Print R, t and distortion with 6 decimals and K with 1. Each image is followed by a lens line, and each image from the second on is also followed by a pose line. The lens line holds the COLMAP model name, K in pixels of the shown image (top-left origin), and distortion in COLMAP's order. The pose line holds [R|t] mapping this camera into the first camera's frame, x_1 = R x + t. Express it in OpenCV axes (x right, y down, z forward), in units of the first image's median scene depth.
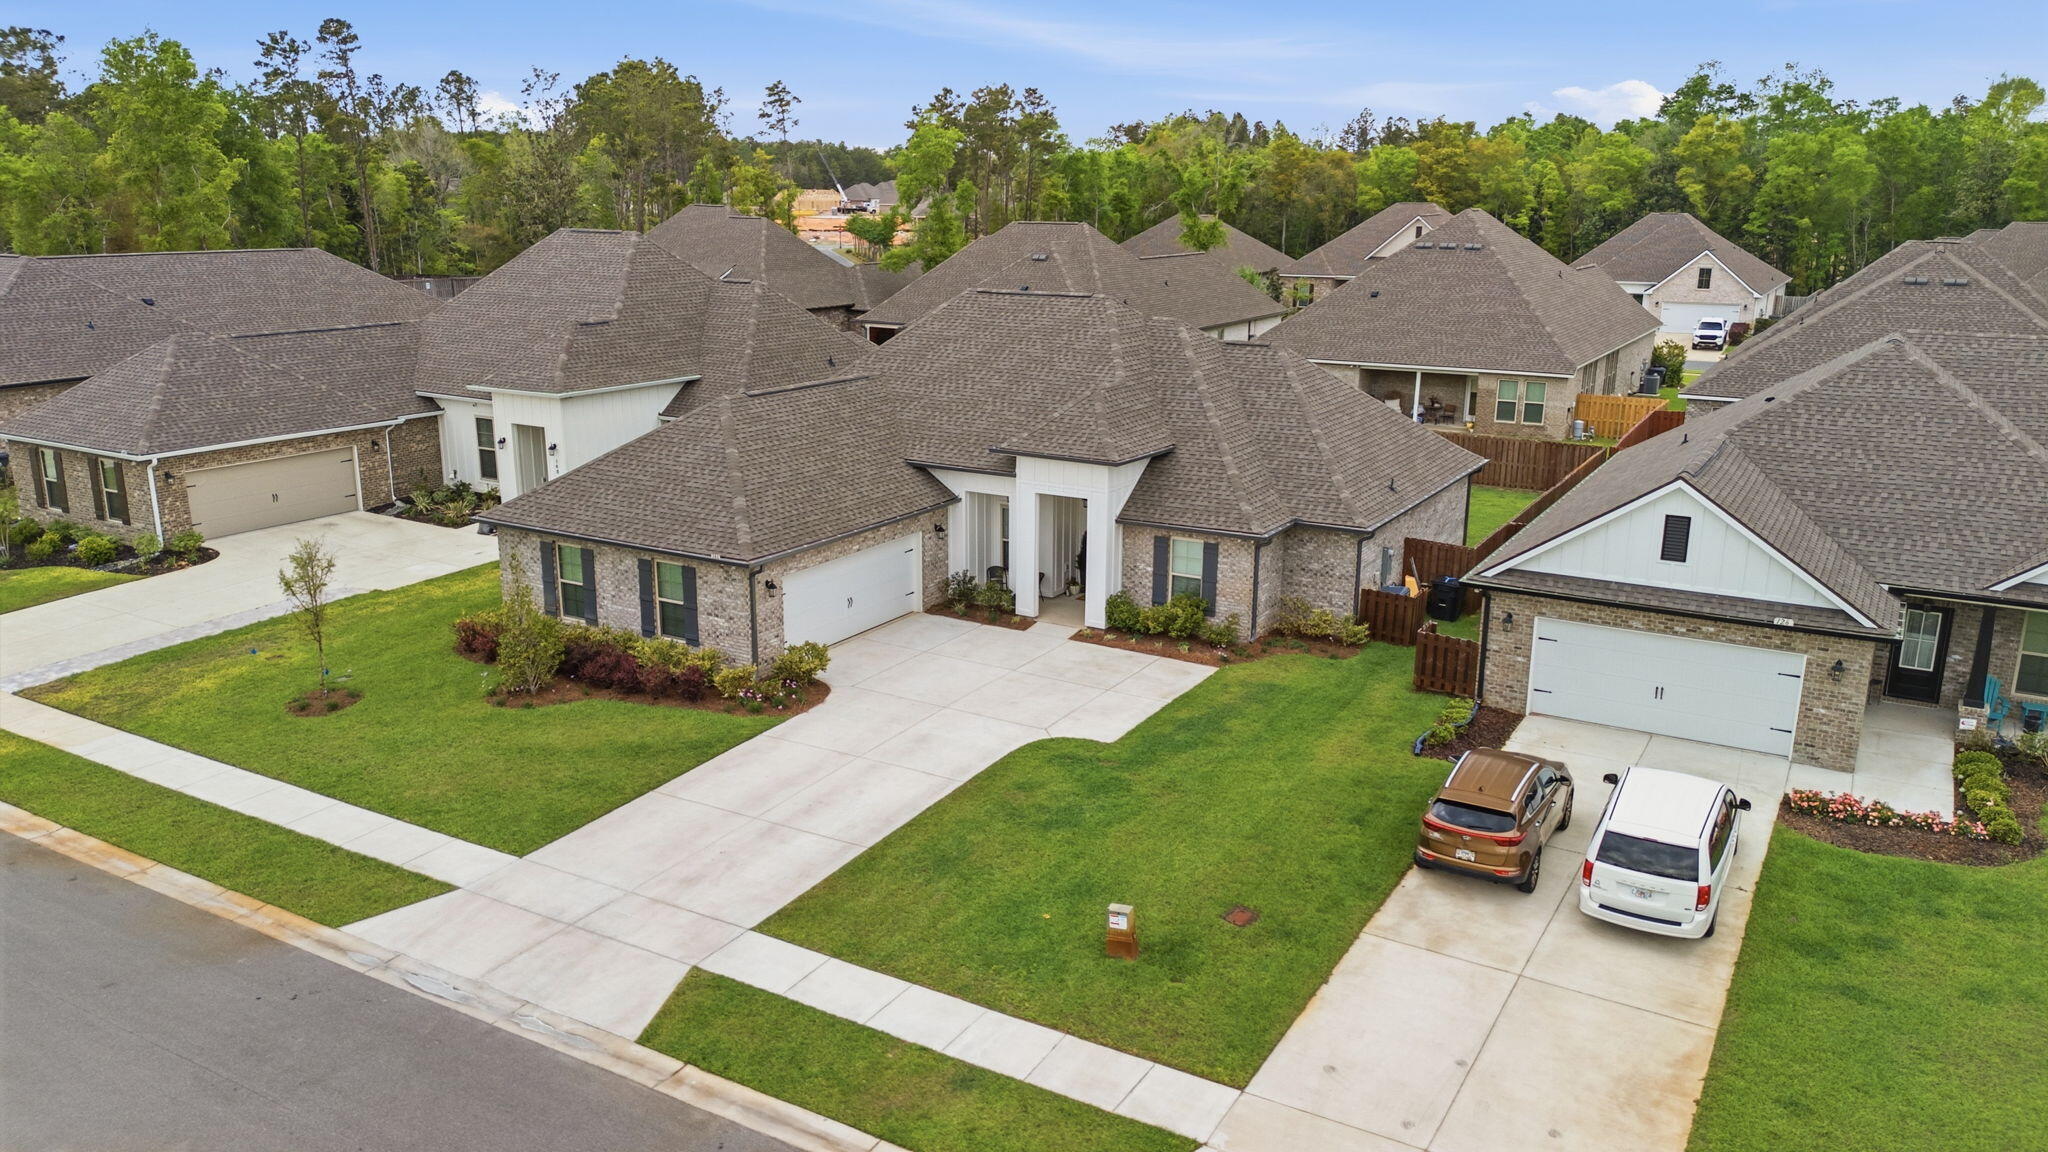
lens RADIAL K [[1500.6, 0, 1024.0], [0, 1500.6, 576.0], [0, 0, 1]] dist [0.098404, -0.124527]
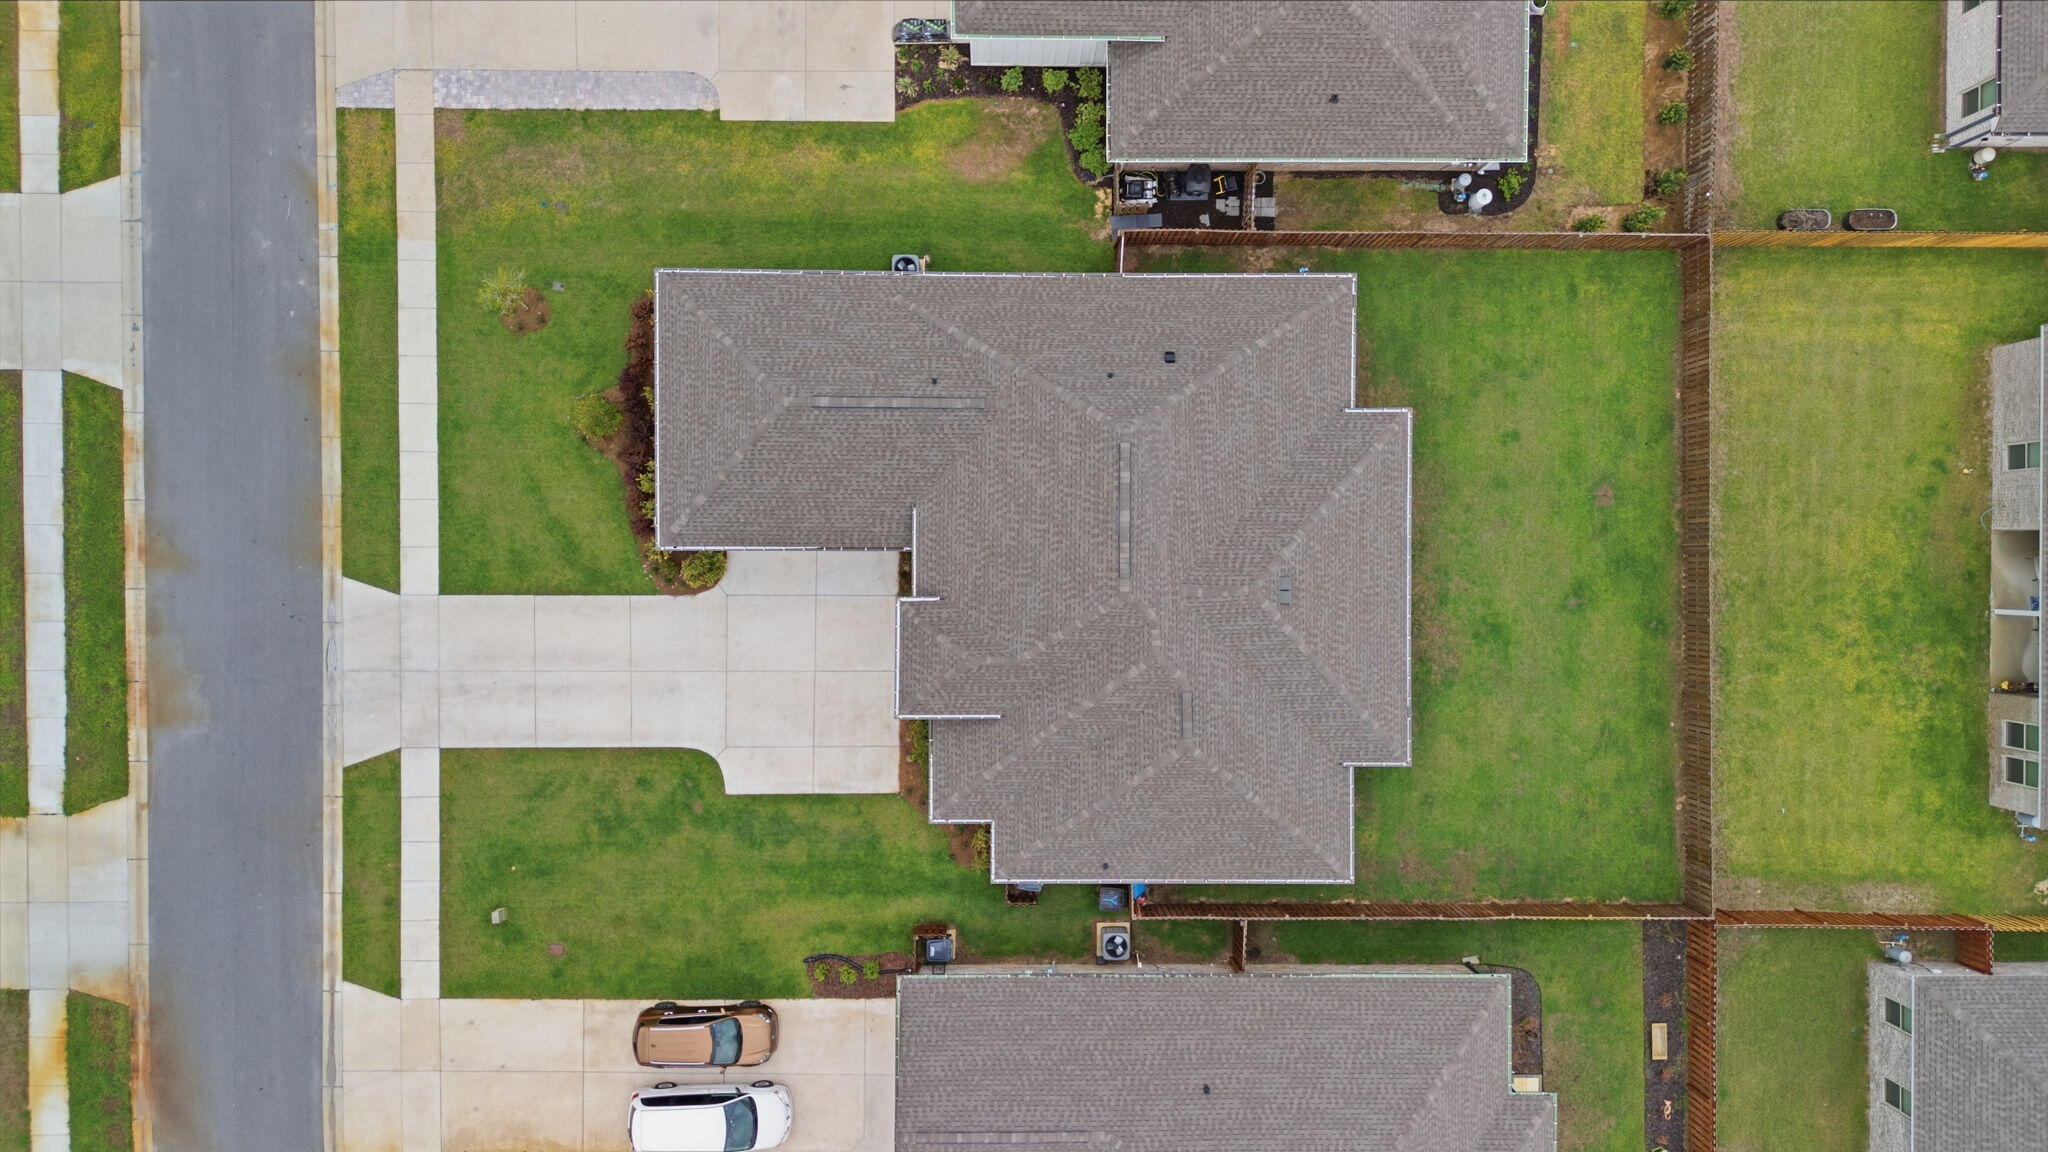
lens RADIAL K [[1500.6, 0, 1024.0], [0, 1500.6, 576.0], [0, 0, 1]] dist [0.098404, -0.124527]
pose [[0.504223, 0.863504, 0.010974, -0.000527], [-0.232346, 0.123412, 0.964772, -1.341780], [0.831730, -0.489010, 0.262859, 0.819723]]
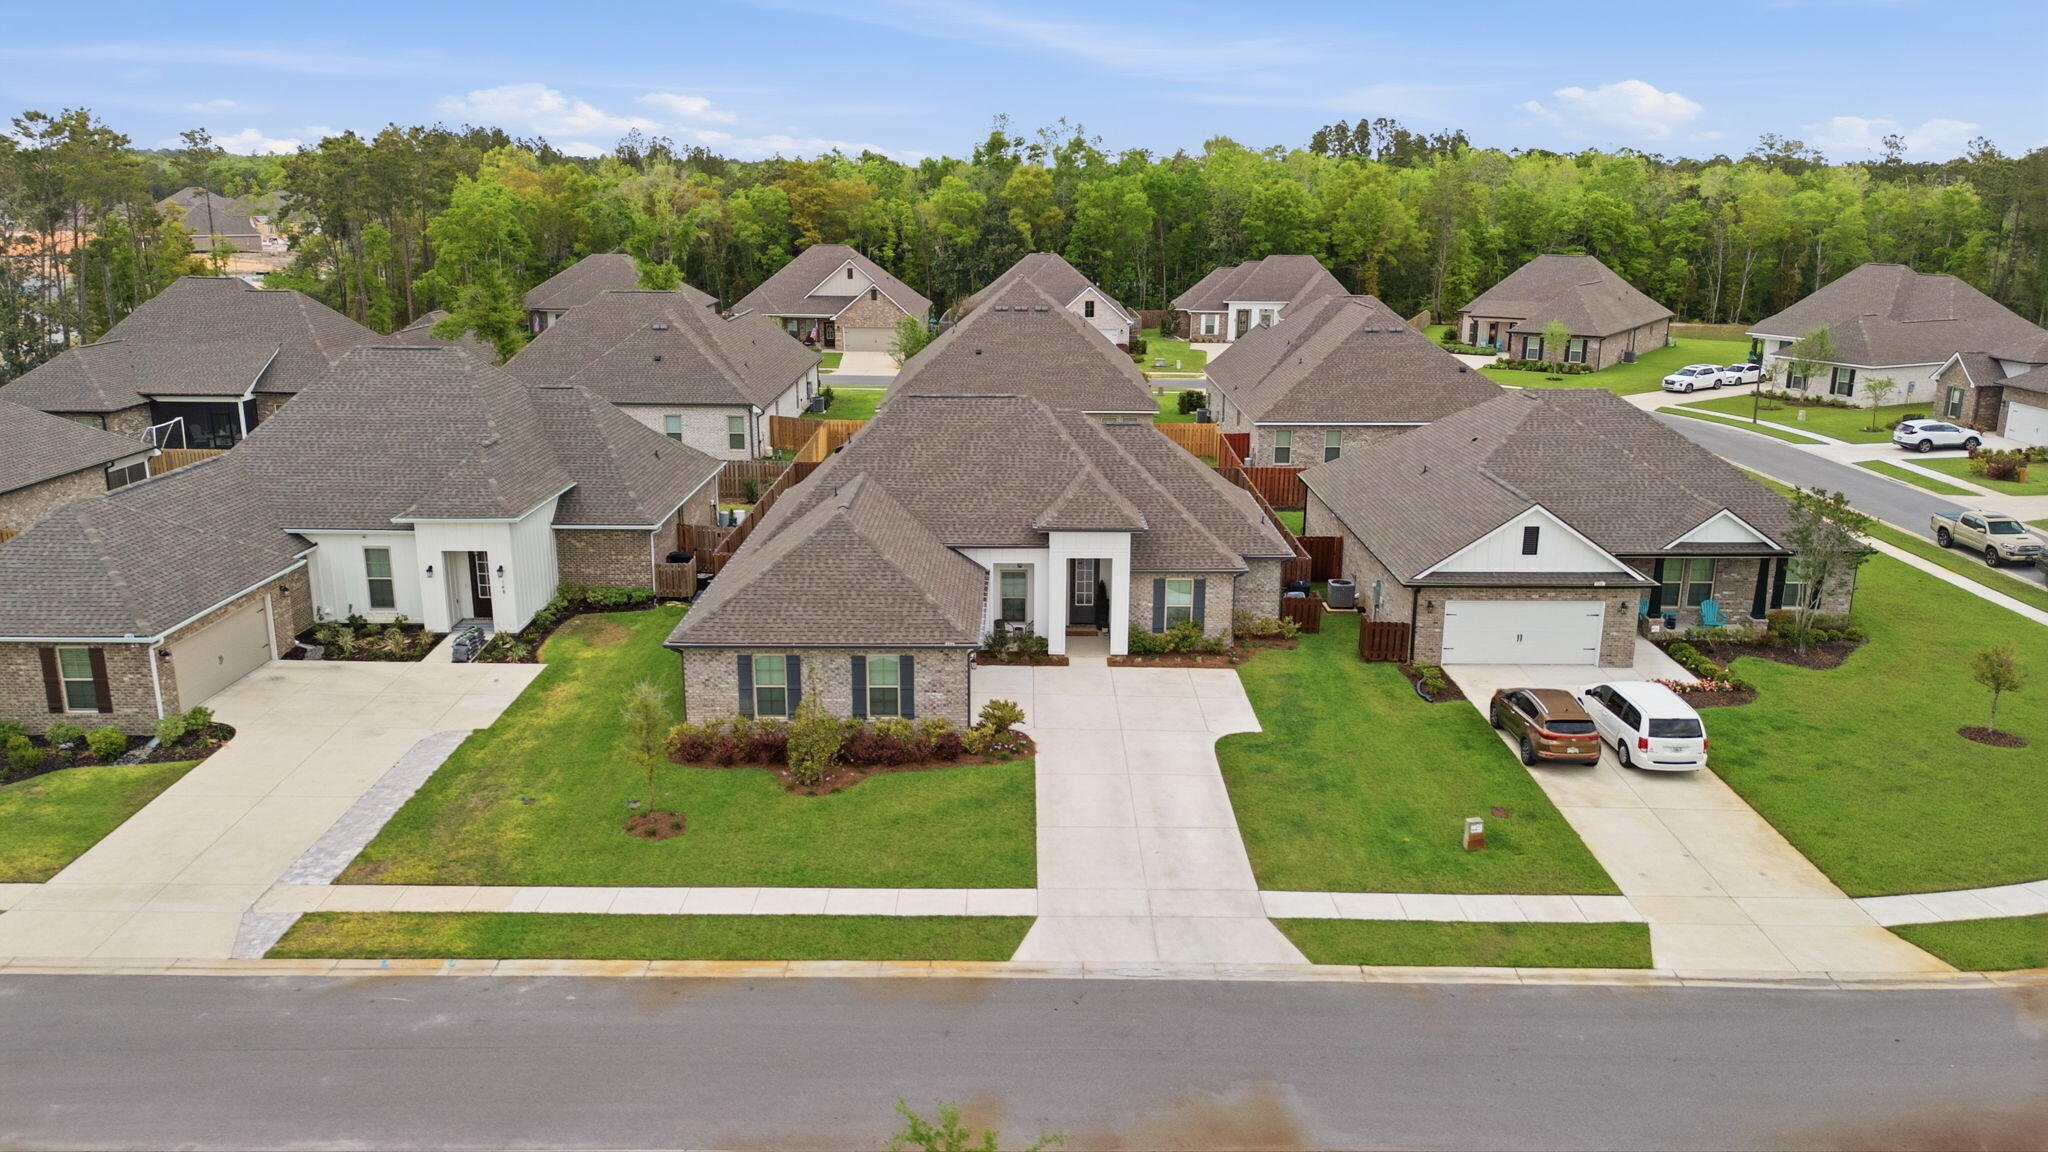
lens RADIAL K [[1500.6, 0, 1024.0], [0, 1500.6, 576.0], [0, 0, 1]] dist [0.098404, -0.124527]
pose [[0.861774, -0.131302, 0.490005, -0.693477], [0.129261, 0.990875, 0.038183, -0.099789], [-0.490547, 0.030434, 0.870883, -0.107745]]
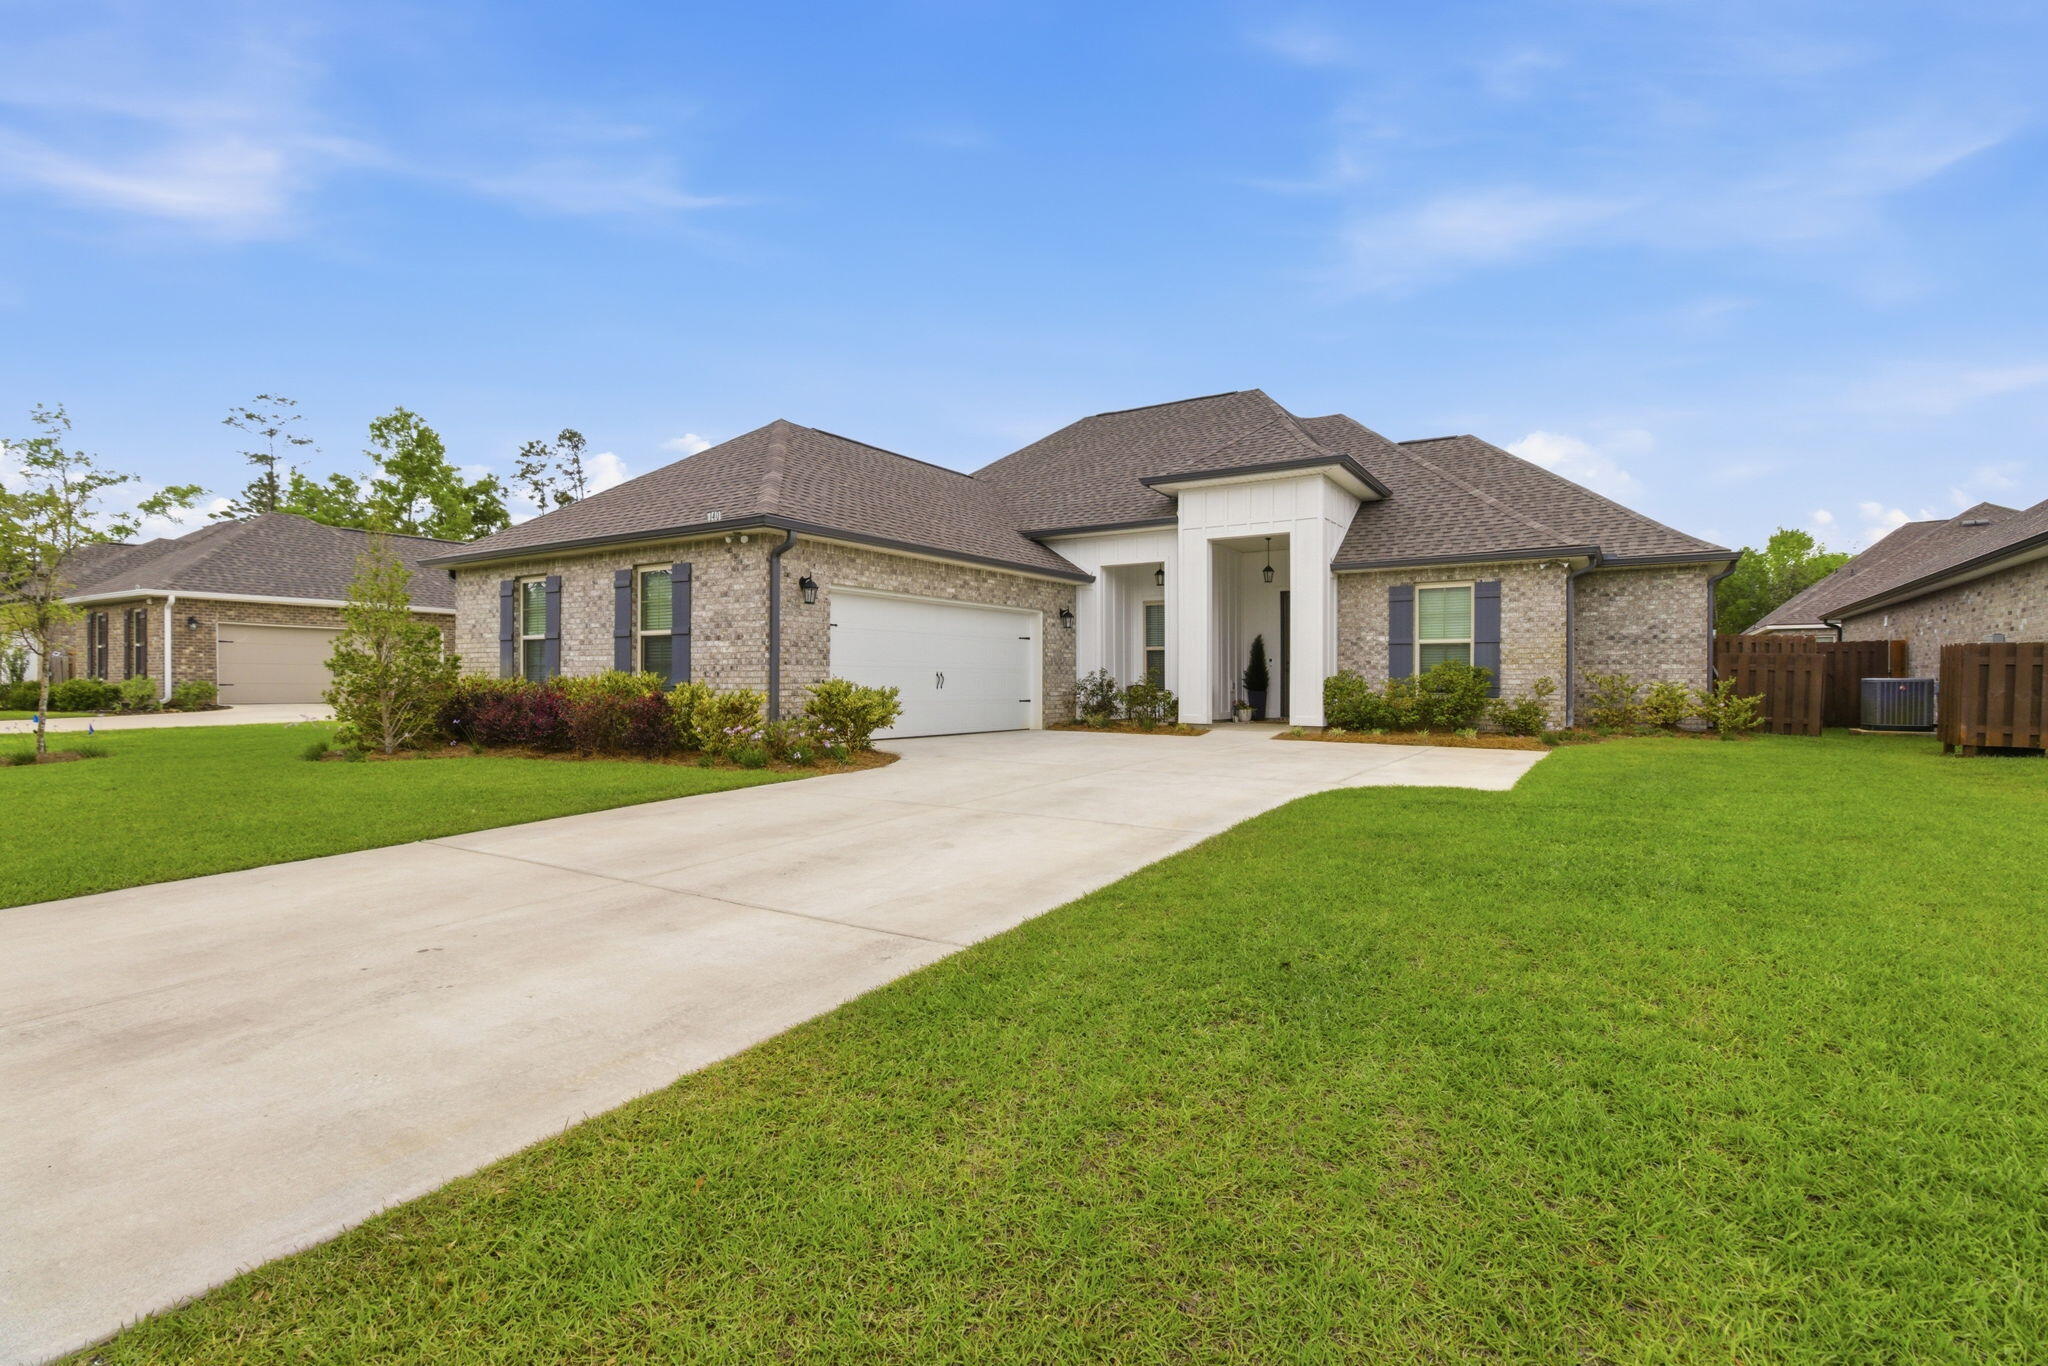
lens RADIAL K [[973.1, 0, 1022.4], [0, 973.1, 663.1], [0, 0, 1]] dist [-0.010516, 0.000483]
pose [[0.999082, -0.004330, -0.042611, -0.063407], [-0.007145, 0.964081, -0.265511, 0.129984], [0.042231, 0.265572, 0.963166, 0.602672]]
